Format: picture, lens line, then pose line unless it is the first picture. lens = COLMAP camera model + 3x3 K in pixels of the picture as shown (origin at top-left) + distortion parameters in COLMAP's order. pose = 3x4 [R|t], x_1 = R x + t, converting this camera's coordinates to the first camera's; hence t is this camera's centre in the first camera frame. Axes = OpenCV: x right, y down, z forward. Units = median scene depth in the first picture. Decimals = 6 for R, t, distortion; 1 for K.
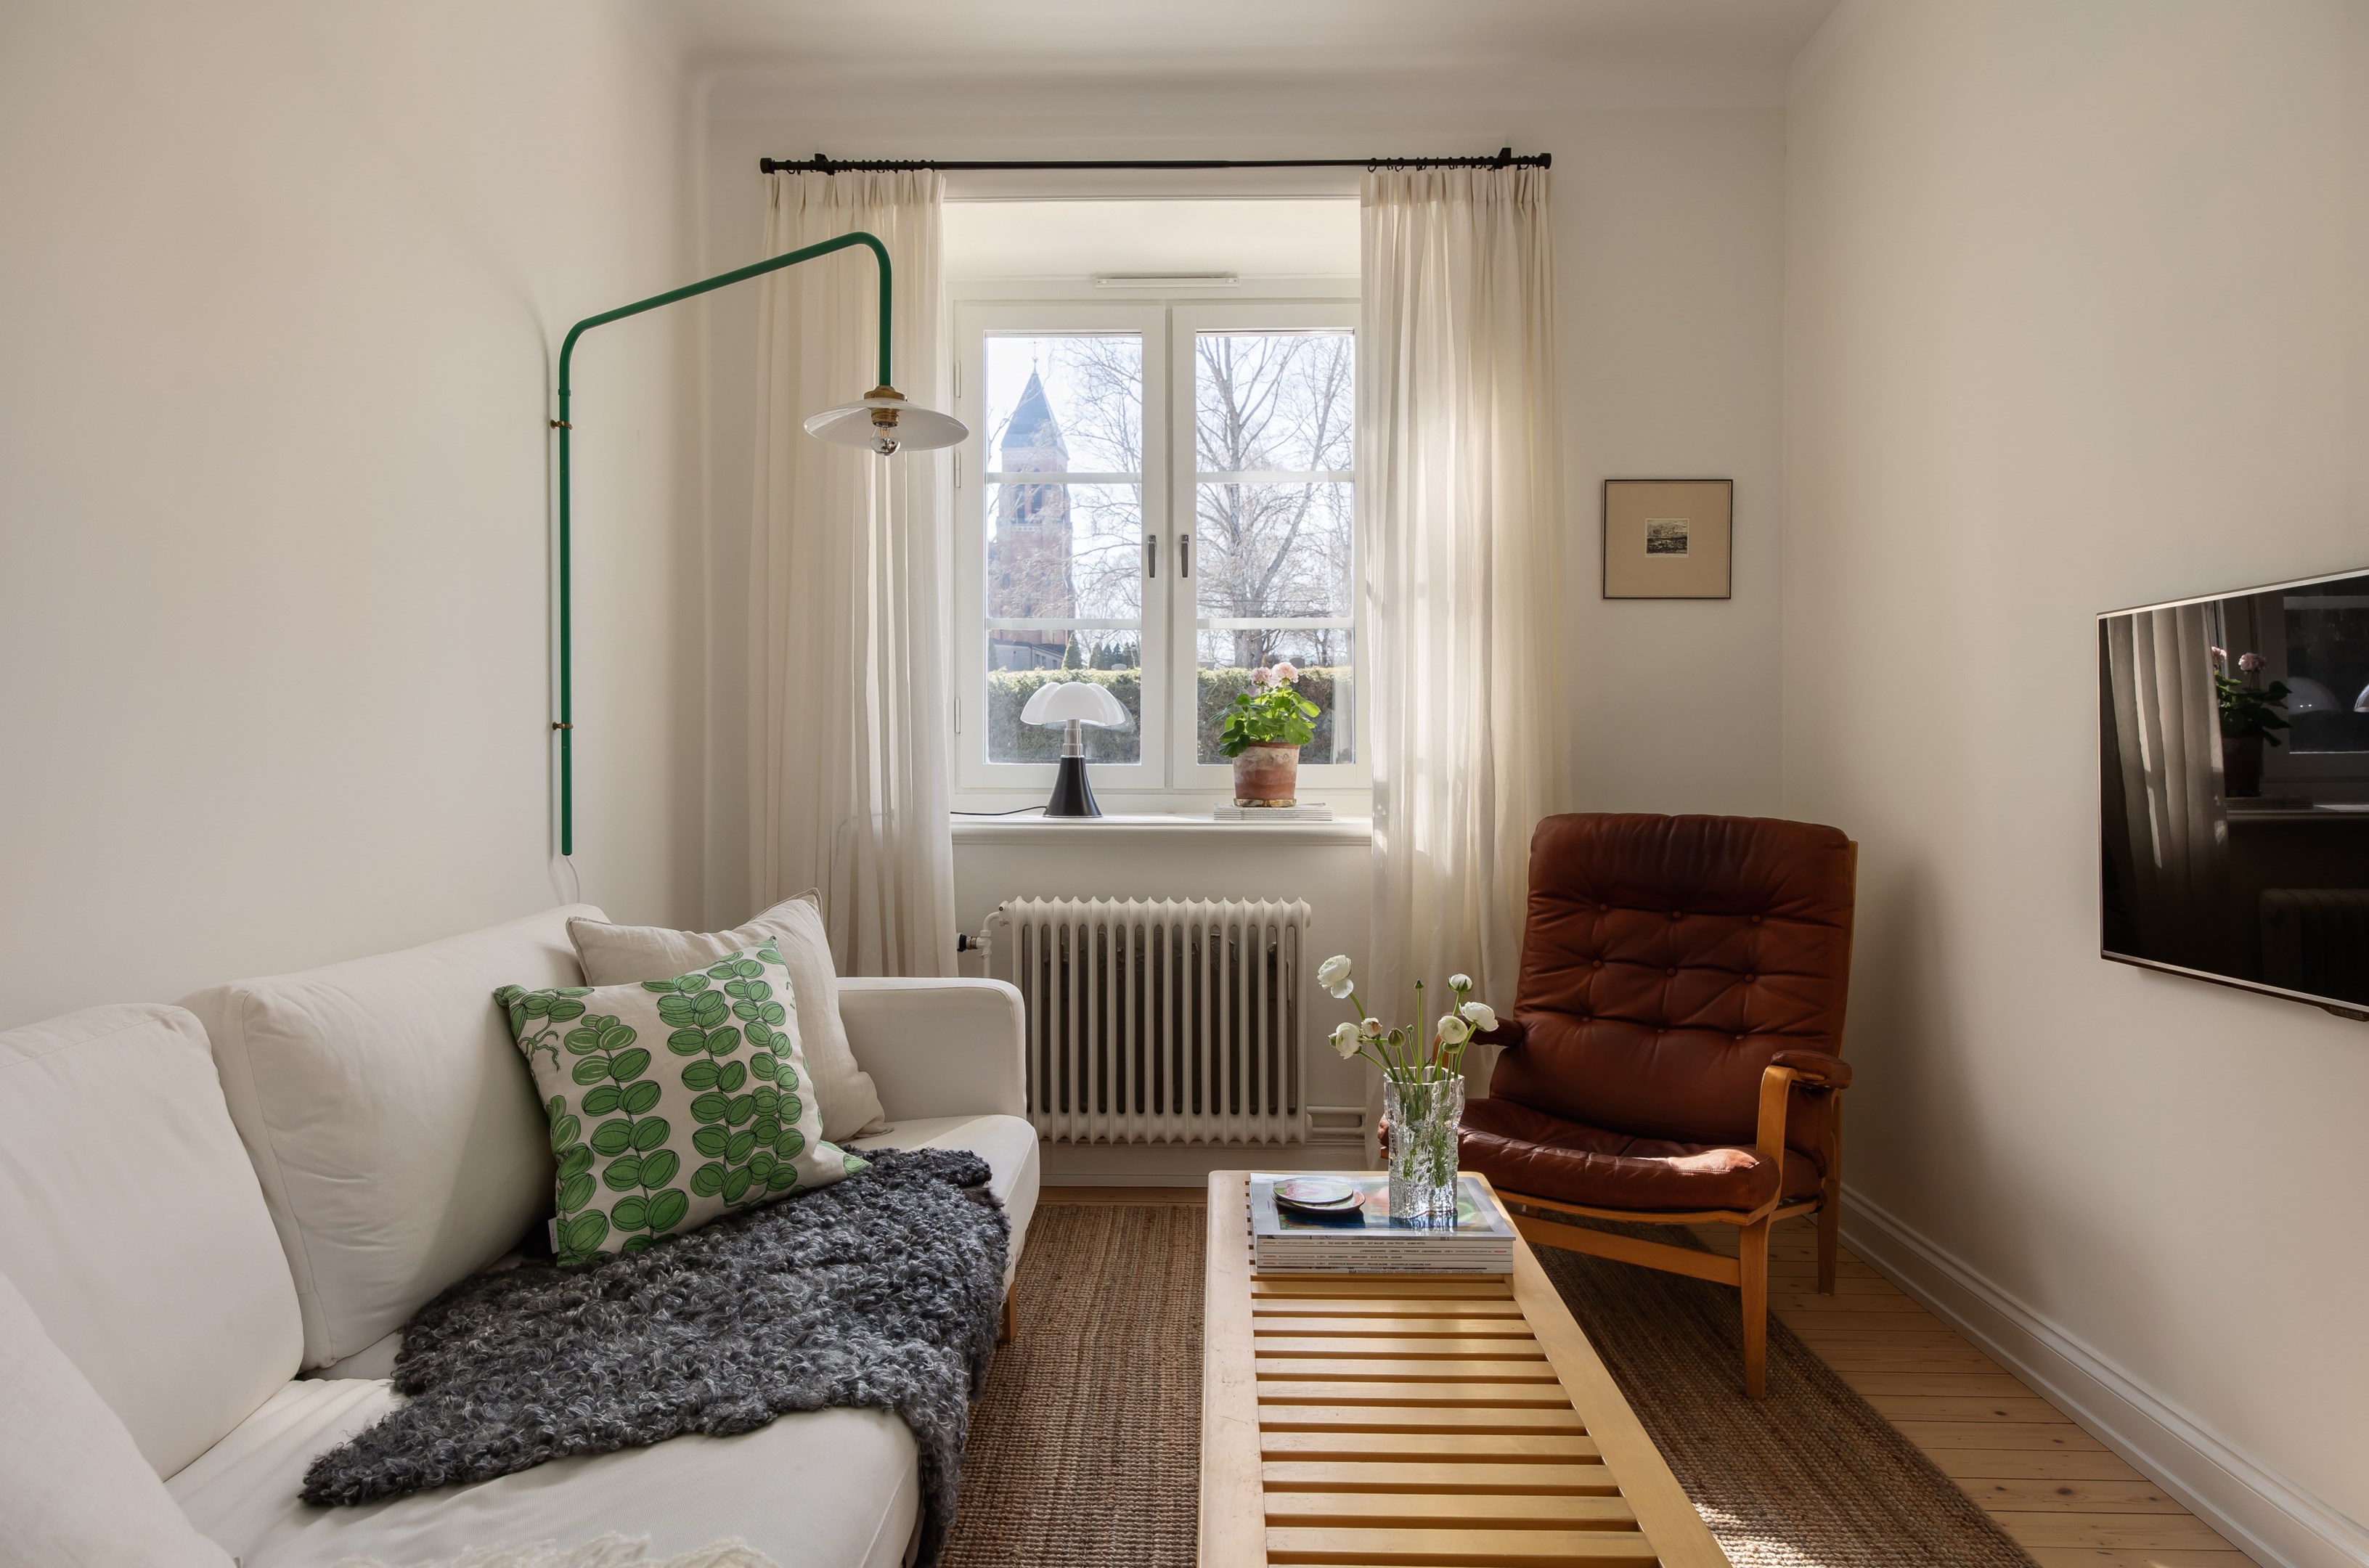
lens RADIAL K [[1367.1, 0, 1180.3], [0, 1367.1, 775.6], [0, 0, 1]] dist [0.001583, 0.000307]
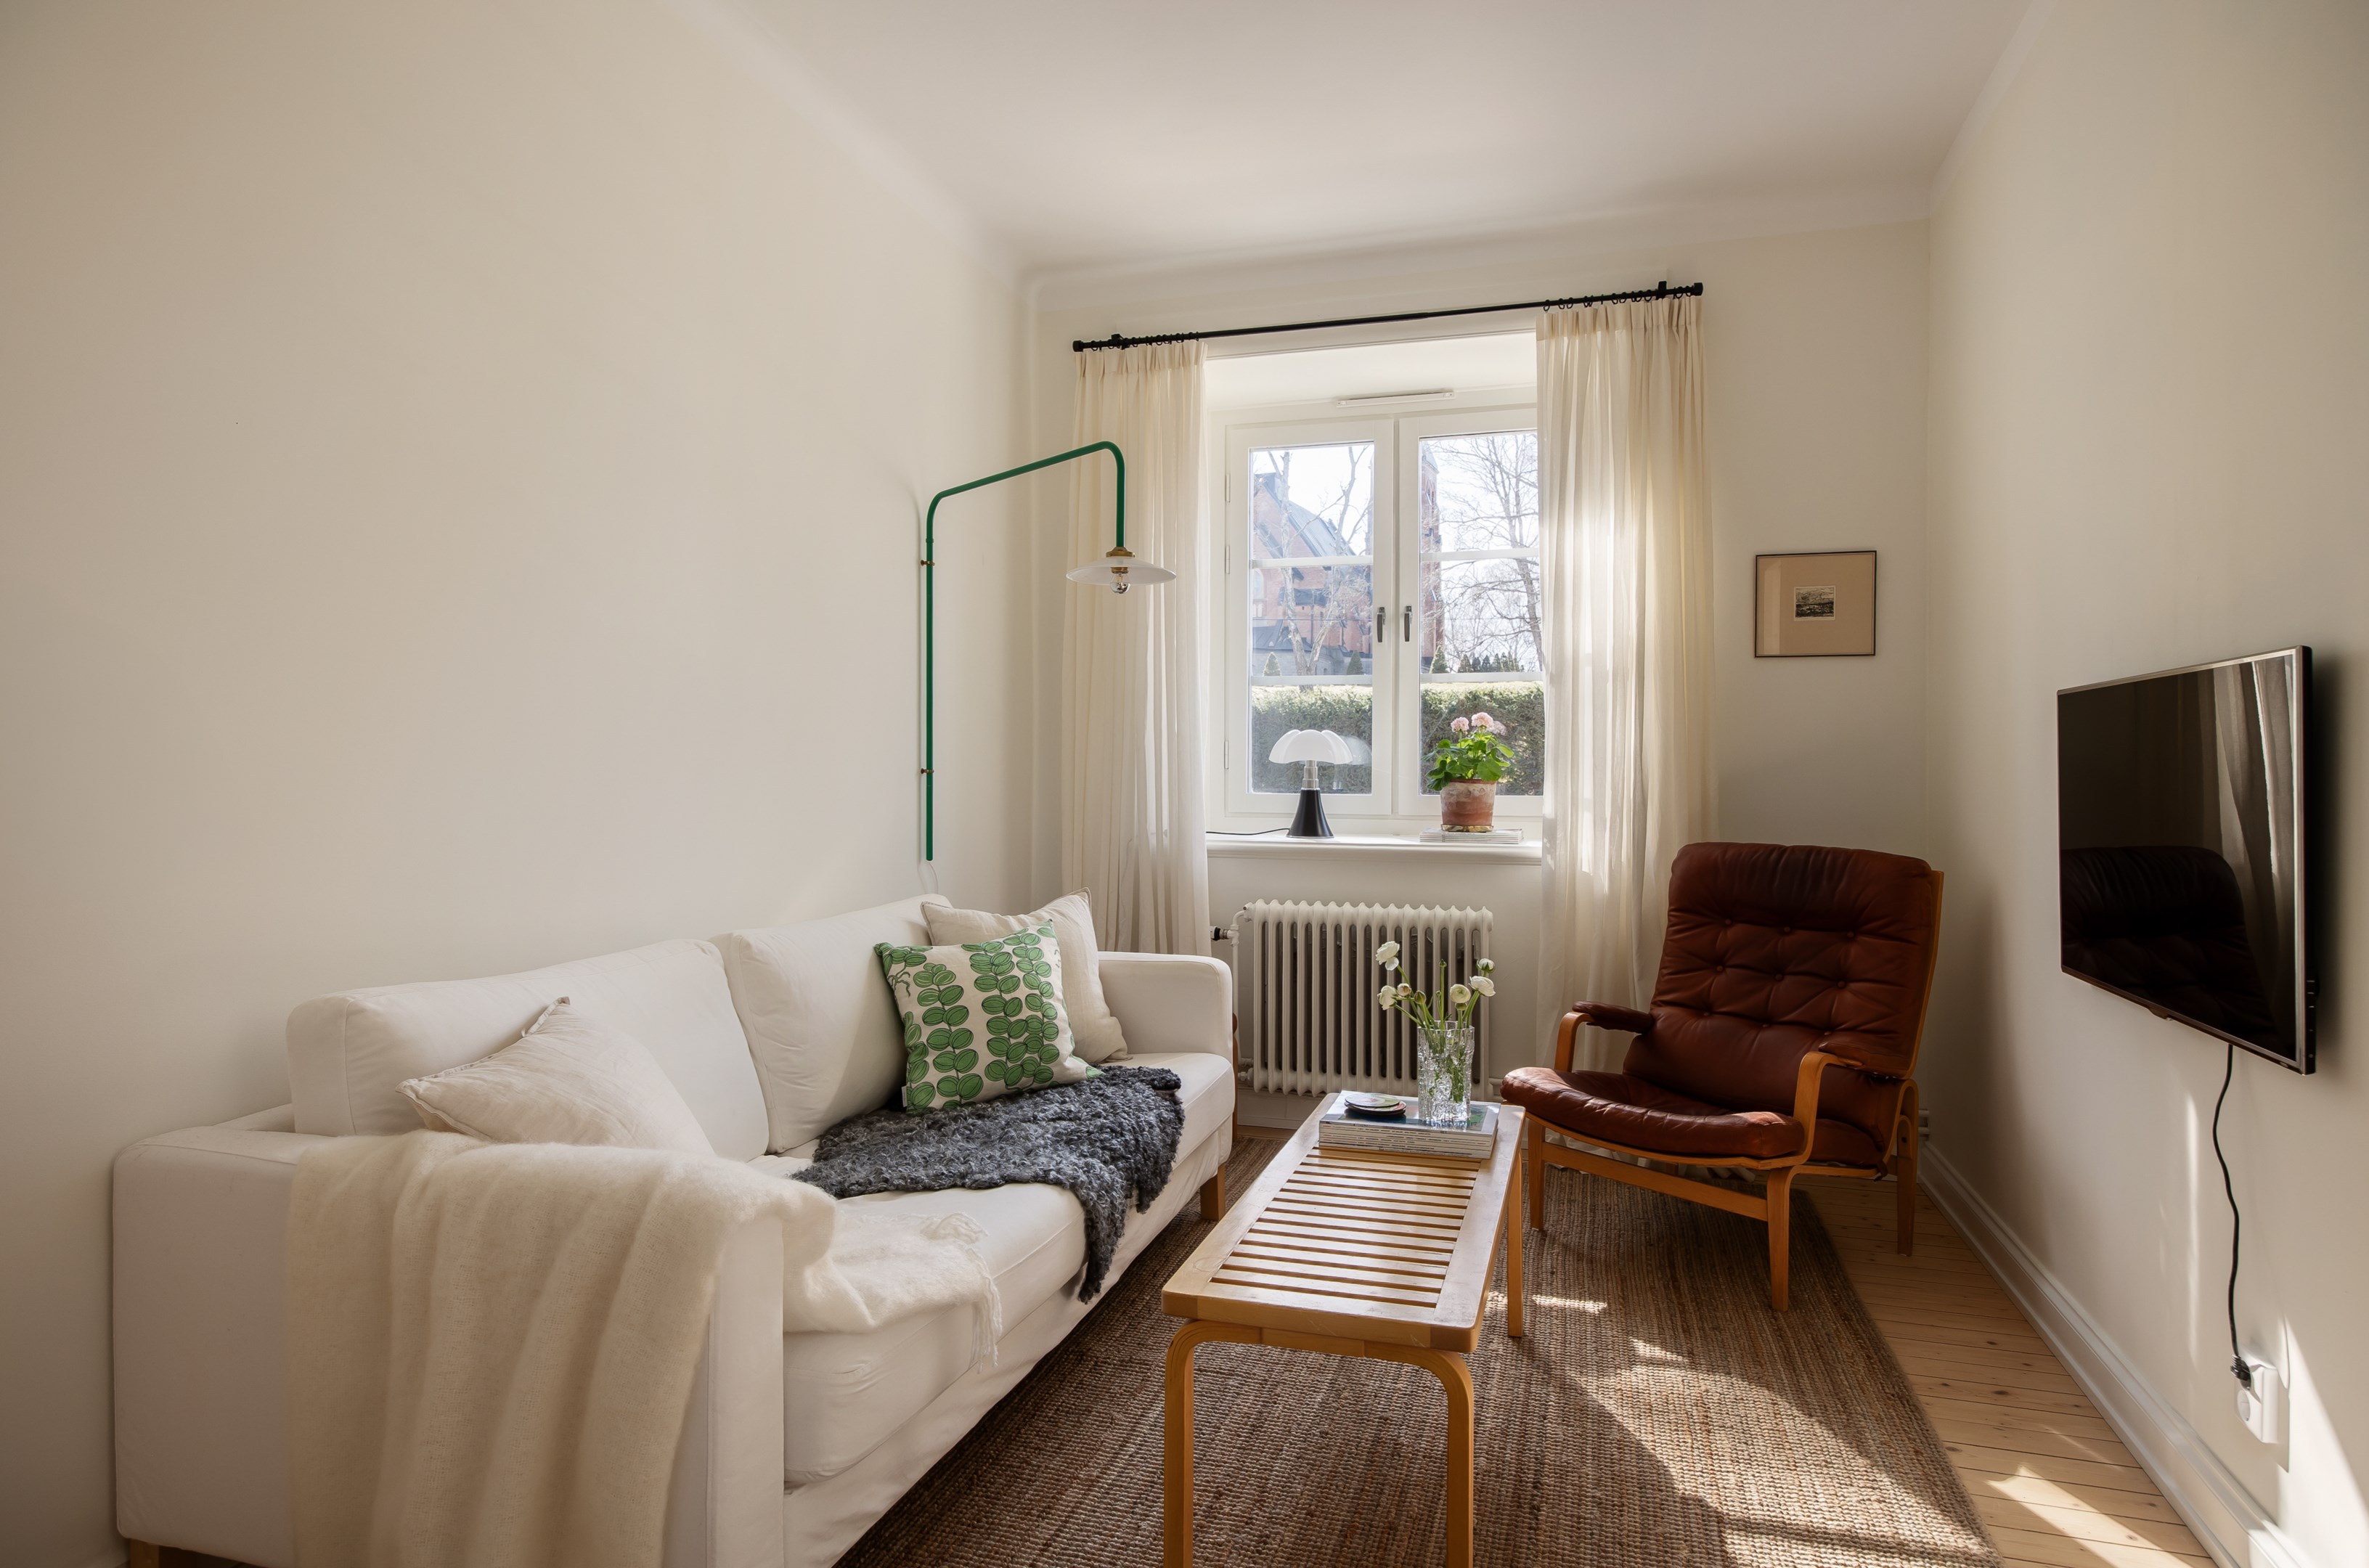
lens RADIAL K [[1367.1, 0, 1184.8], [0, 1367.1, 778.1], [0, 0, 1]] dist [0.001583, 0.000307]
pose [[0.962938, 0.004641, -0.269682, 0.199813], [-0.005916, 0.999975, -0.003918, -0.024466], [0.269657, 0.005369, 0.962942, -0.317916]]
